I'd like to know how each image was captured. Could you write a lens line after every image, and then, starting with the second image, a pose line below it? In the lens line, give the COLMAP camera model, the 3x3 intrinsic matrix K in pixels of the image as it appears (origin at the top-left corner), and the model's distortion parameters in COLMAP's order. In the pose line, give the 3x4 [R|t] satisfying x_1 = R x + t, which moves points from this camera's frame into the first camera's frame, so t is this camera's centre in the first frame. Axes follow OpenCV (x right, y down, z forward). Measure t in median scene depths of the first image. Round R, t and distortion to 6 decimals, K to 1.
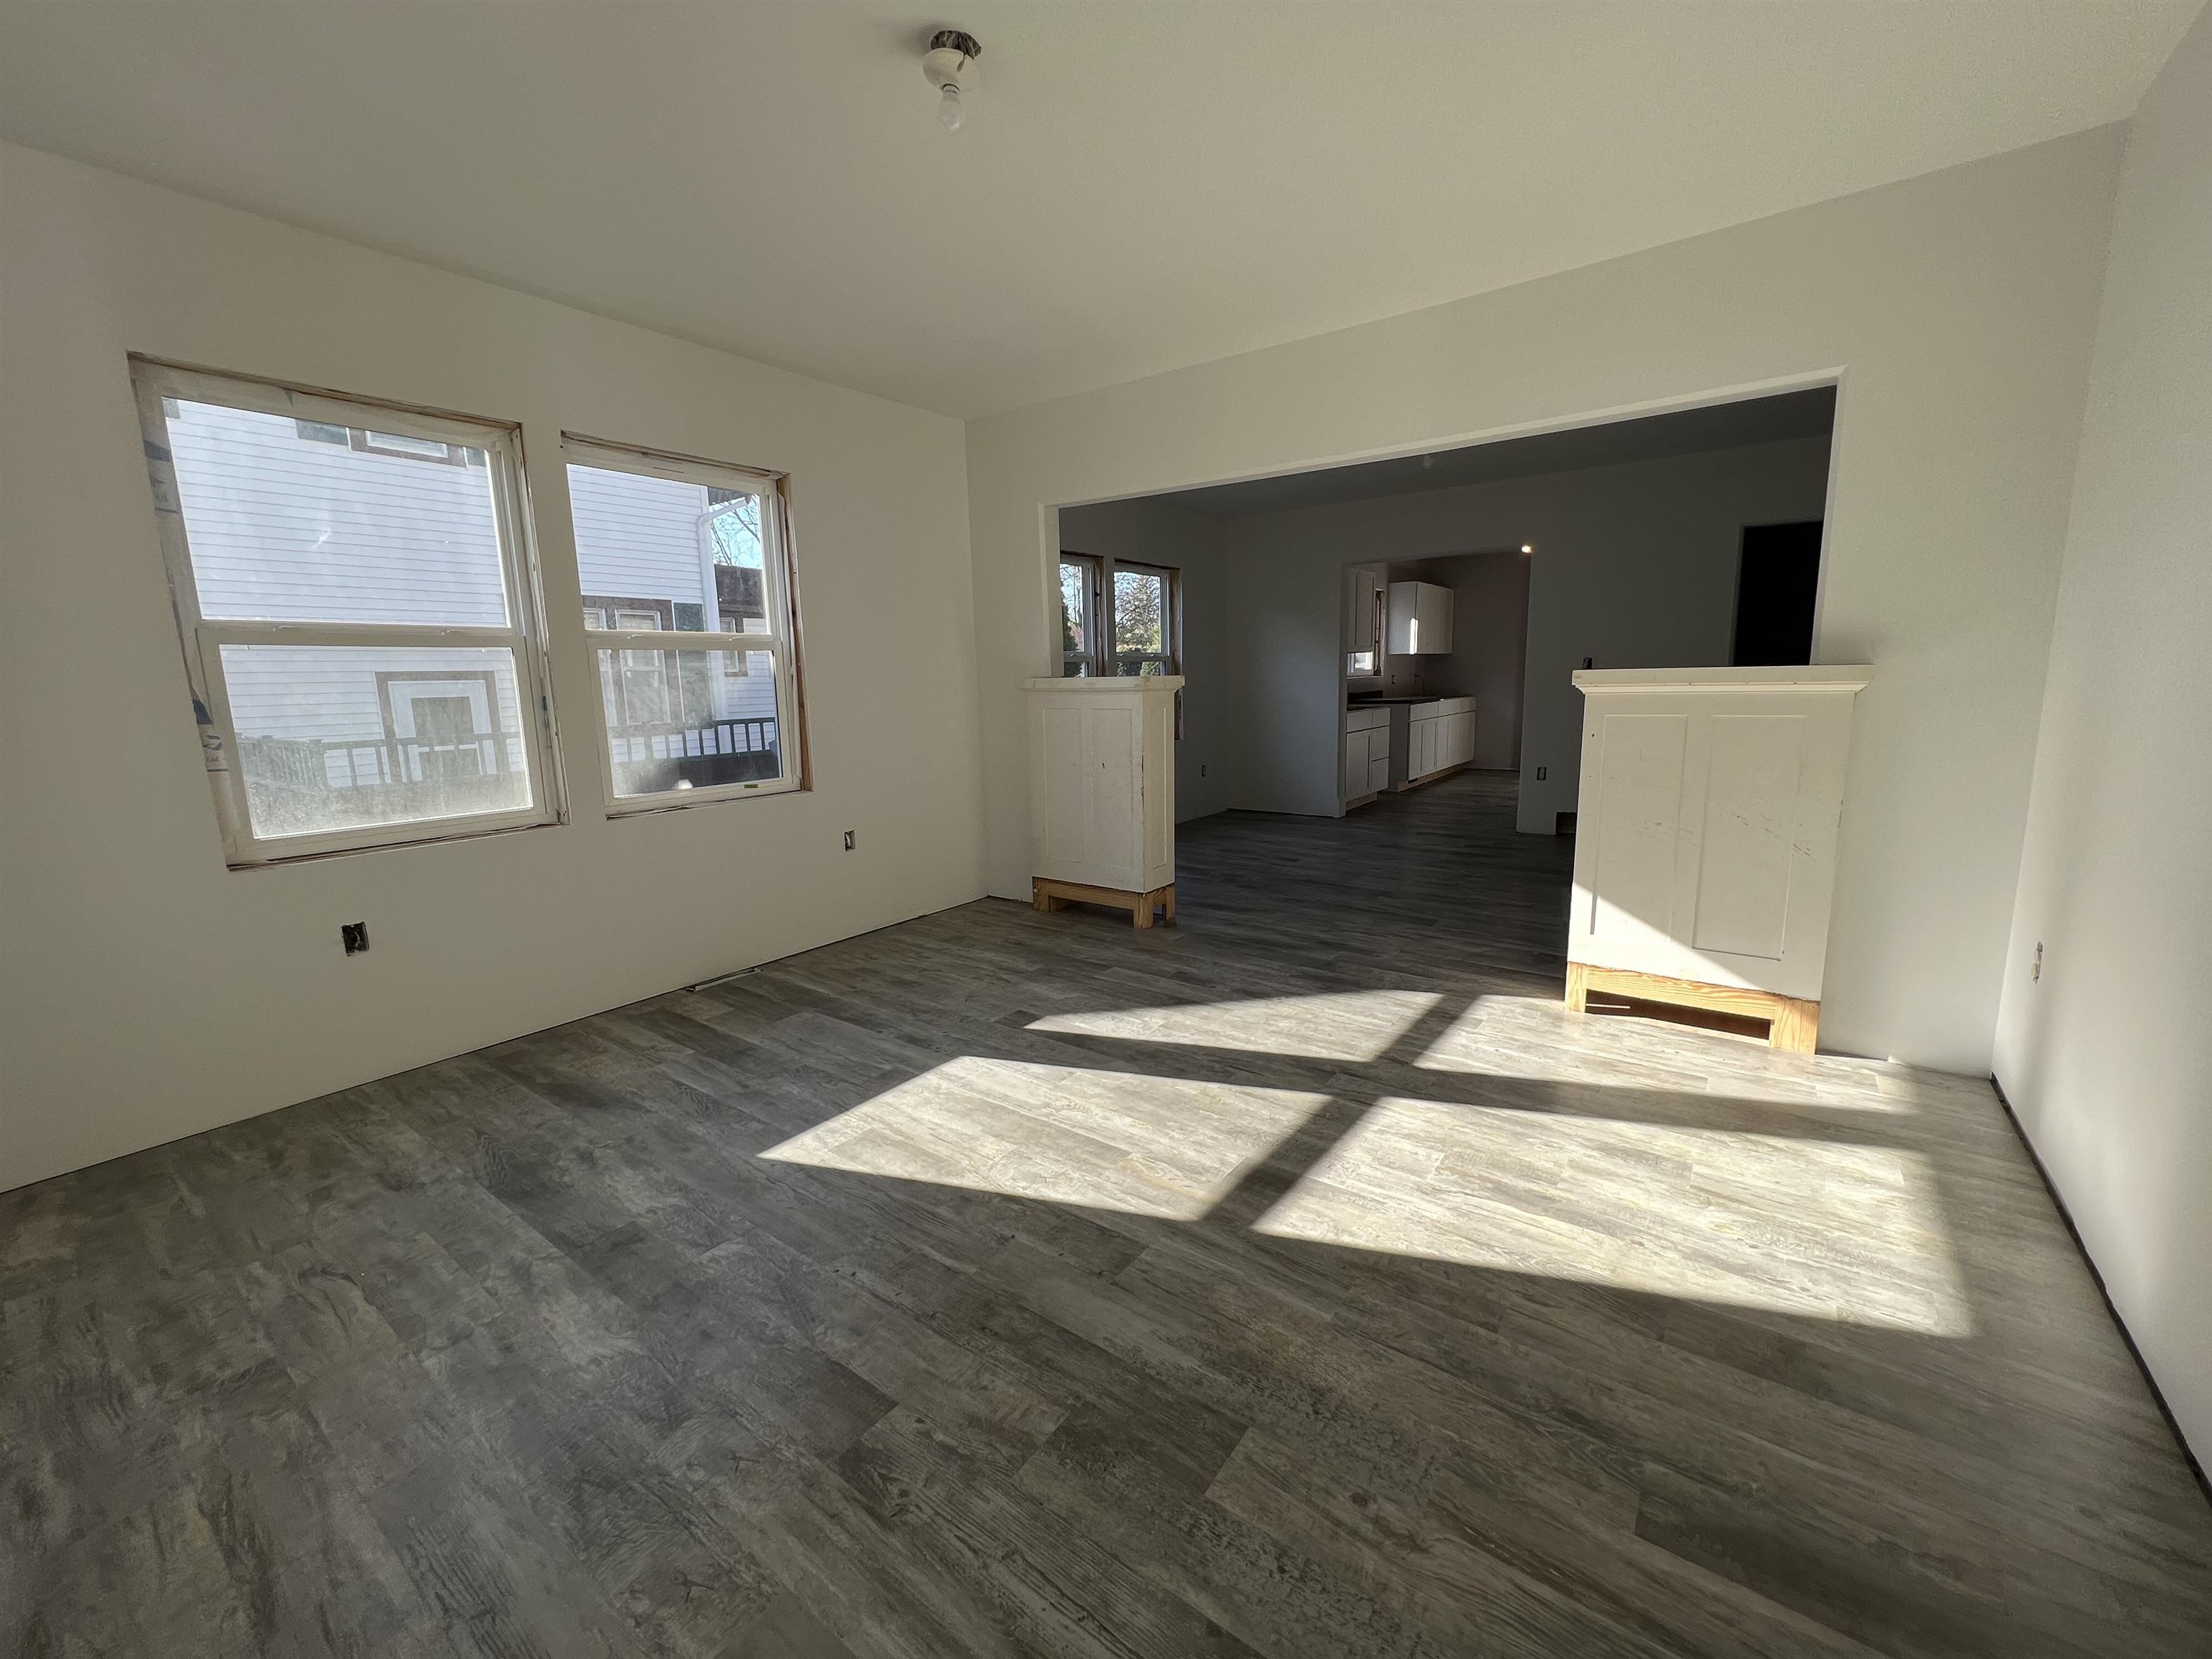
lens RADIAL K [[891.6, 0, 1098.3], [0, 891.6, 824.9], [0, 0, 1]] dist [-0.002026, 0.000643]
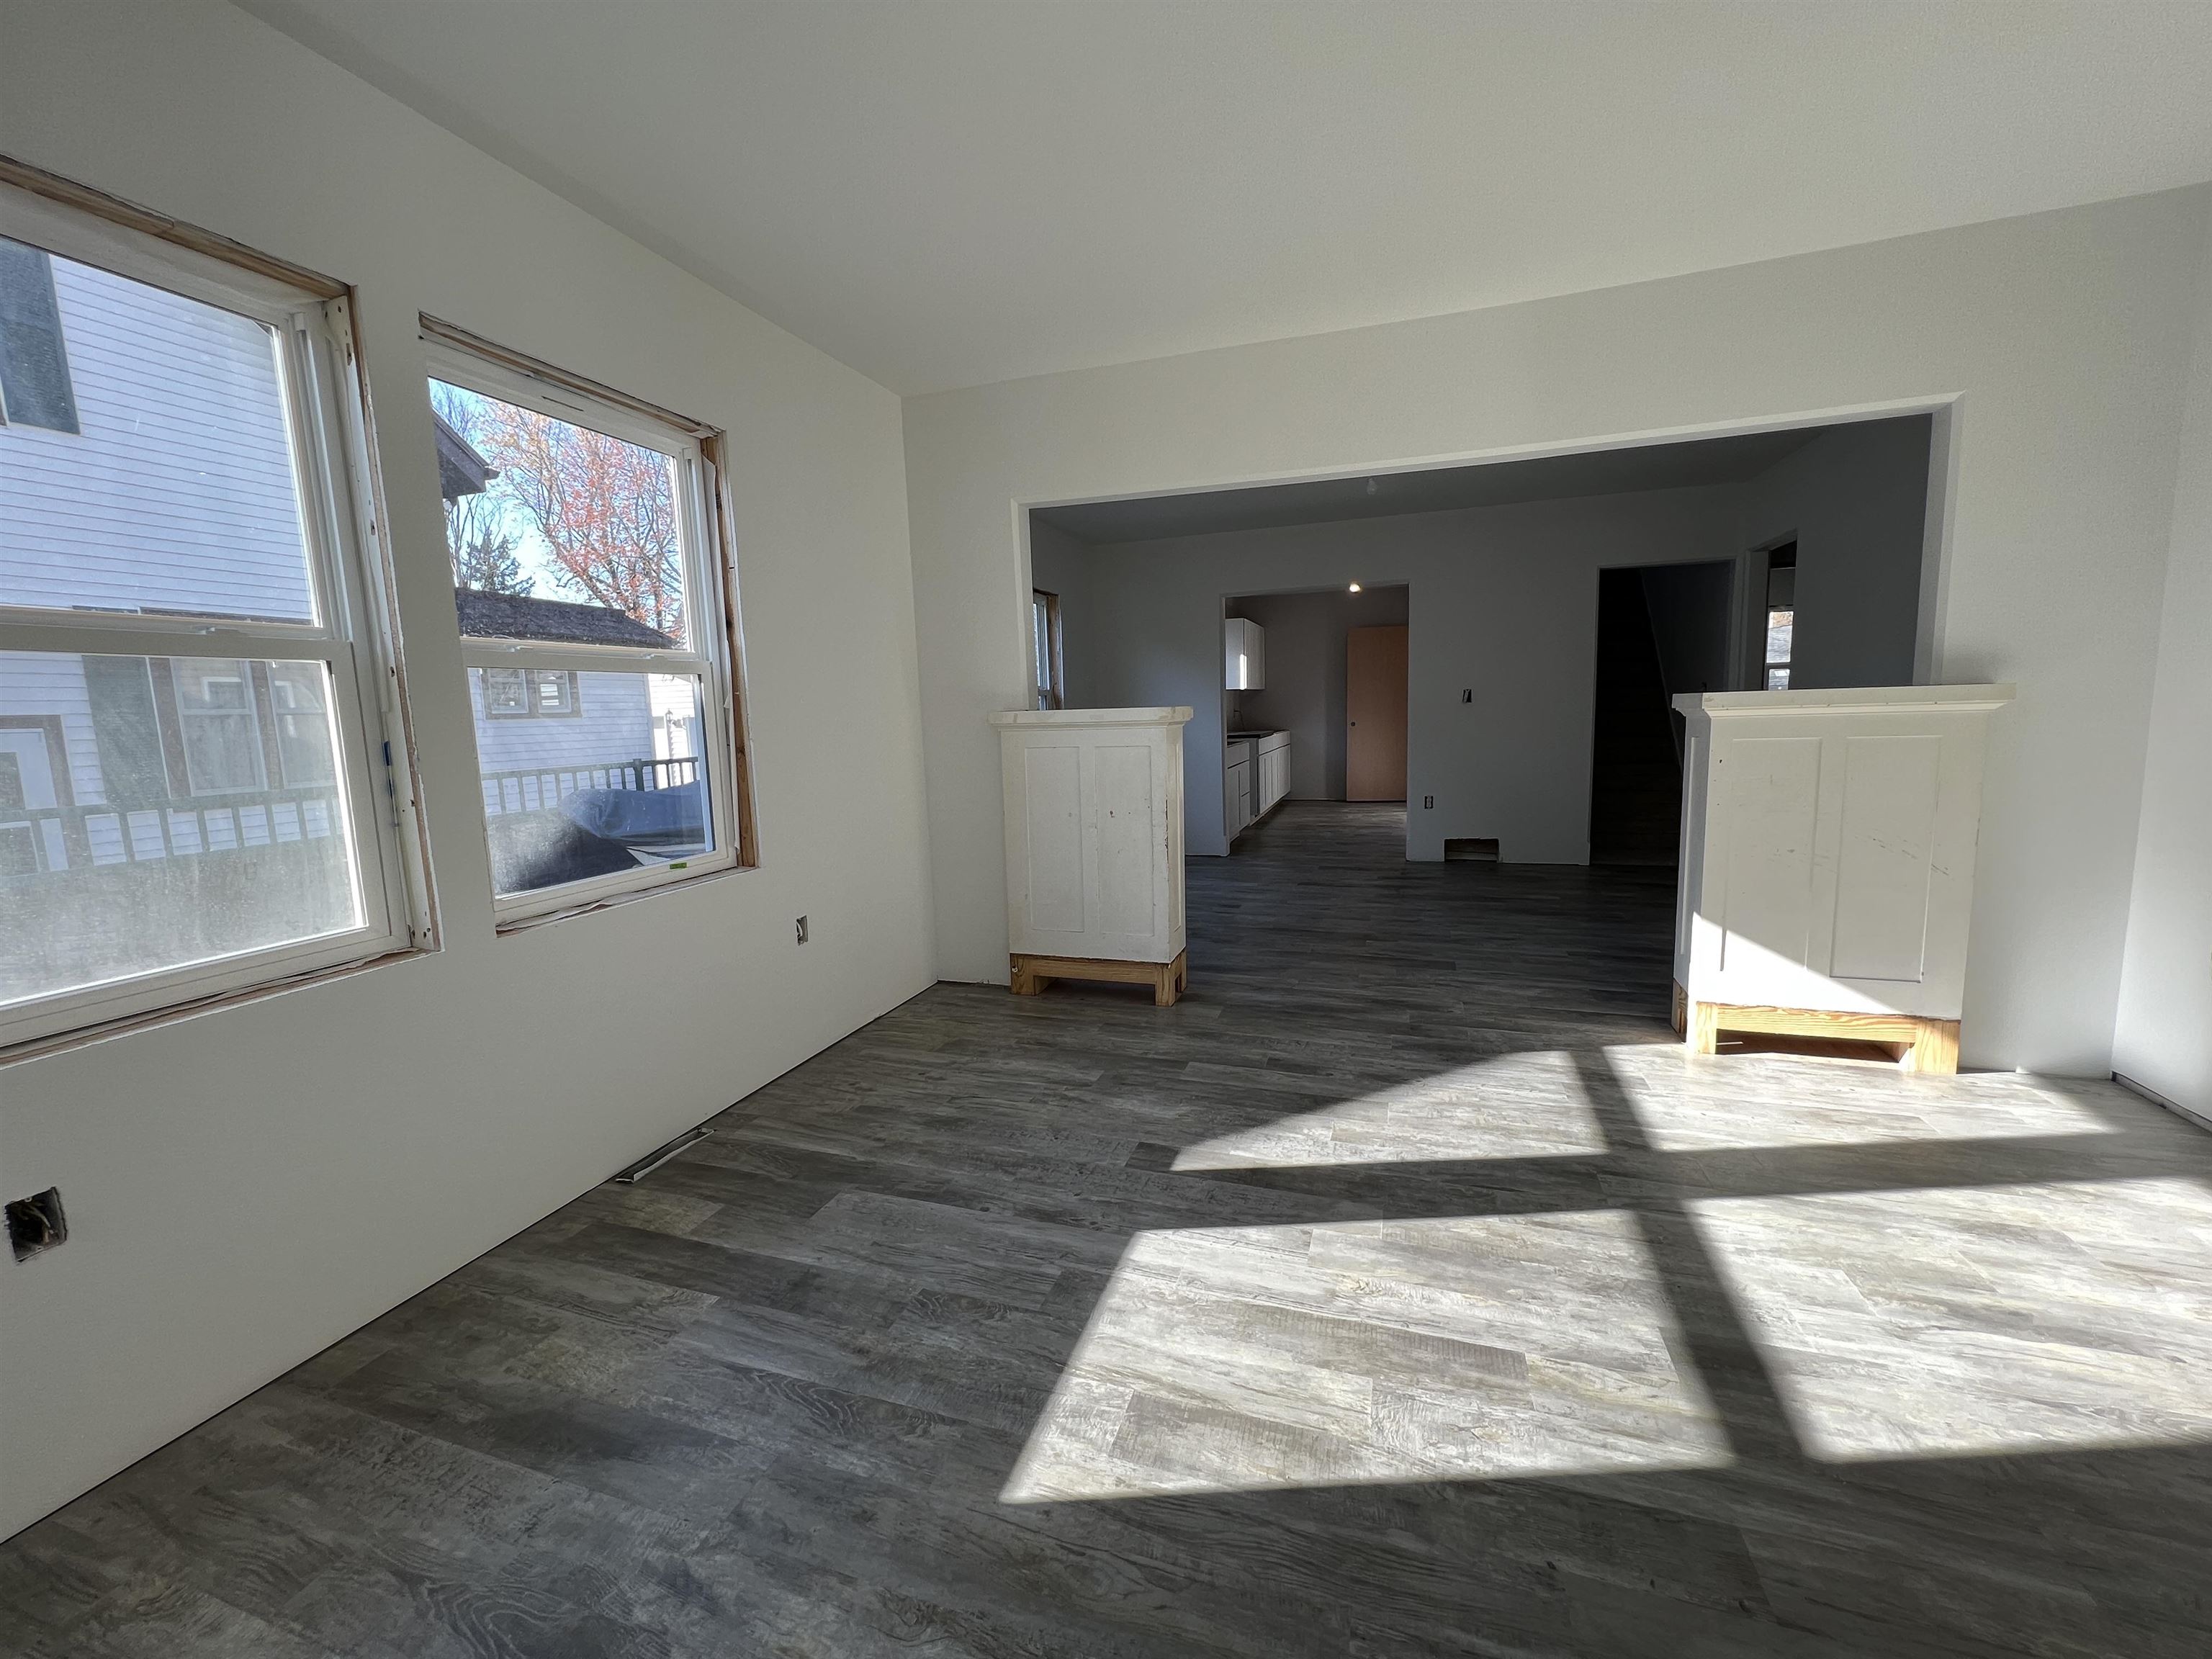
lens RADIAL K [[891.6, 0, 1098.1], [0, 891.6, 825.7], [0, 0, 1]] dist [-0.002026, 0.000643]
pose [[0.952763, -0.047757, 0.299935, -0.424007], [0.060909, 0.997542, -0.034648, -0.046113], [-0.297543, 0.051280, 0.953330, 0.346434]]
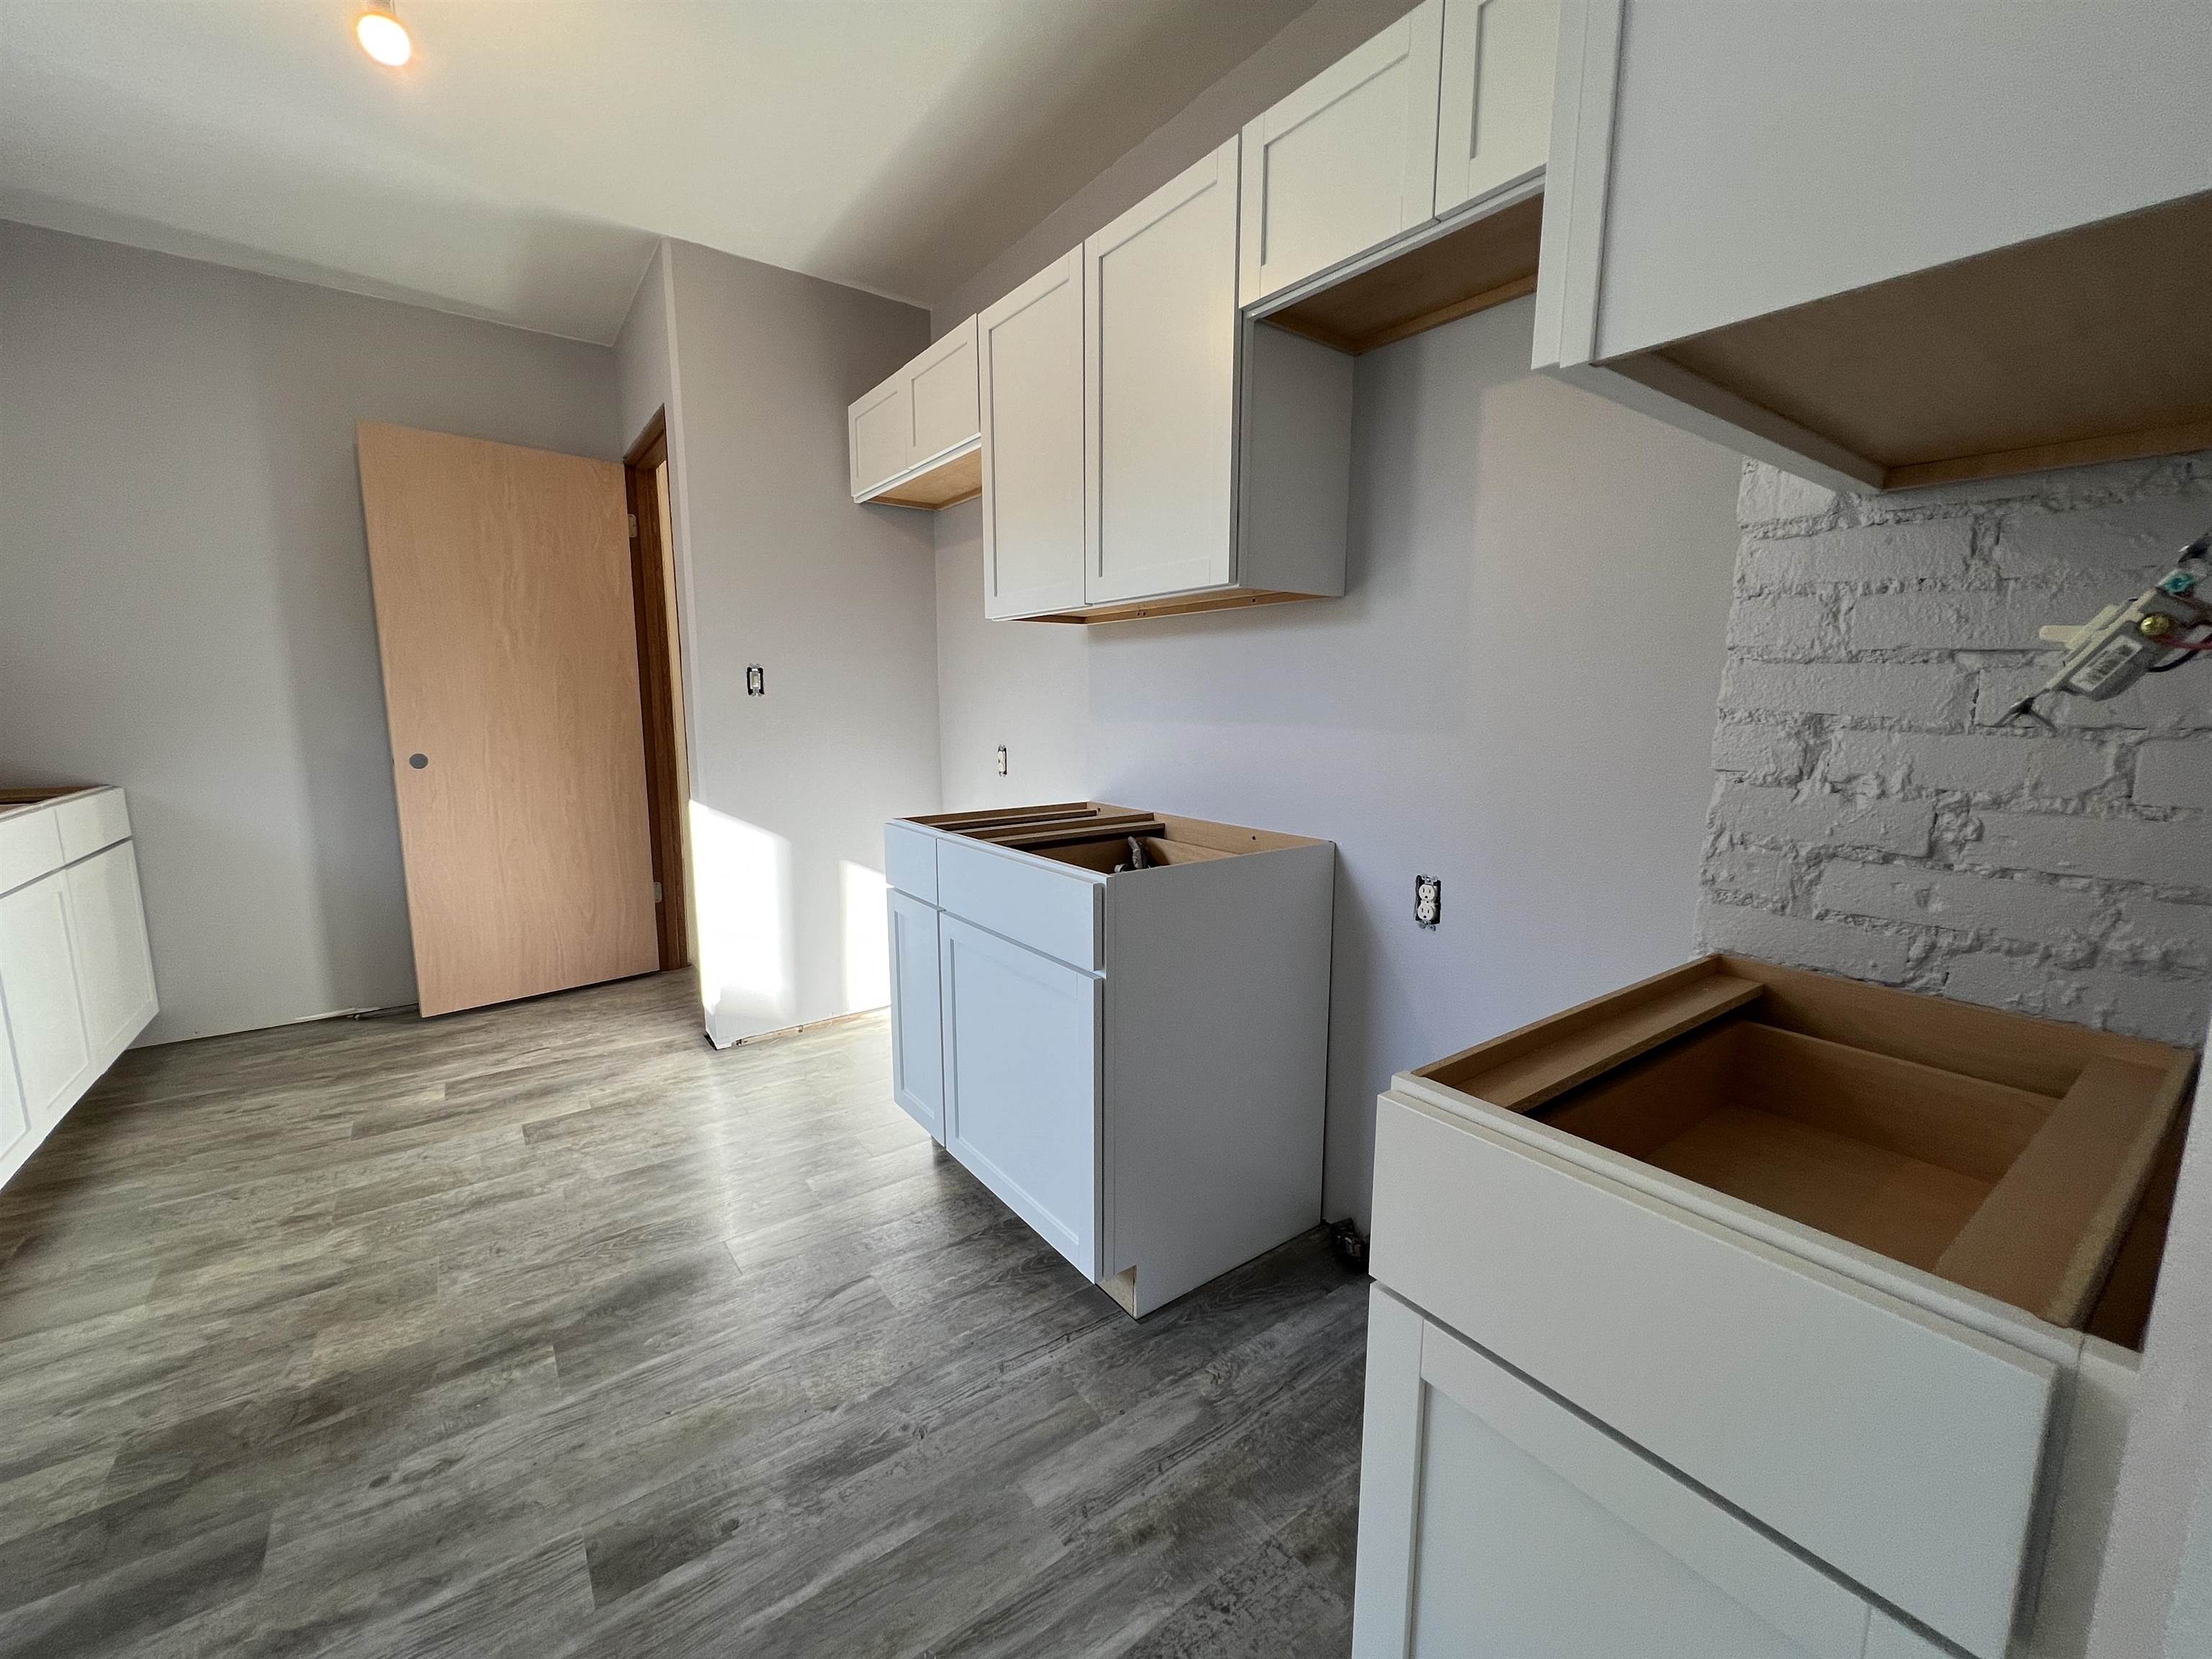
lens RADIAL K [[891.6, 0, 1100.2], [0, 891.6, 822.9], [0, 0, 1]] dist [-0.002026, 0.000643]
pose [[0.295933, -0.113667, 0.948422, 1.045952], [0.145655, 0.986653, 0.072801, -0.447404], [-0.944038, 0.116598, 0.308539, 2.617631]]
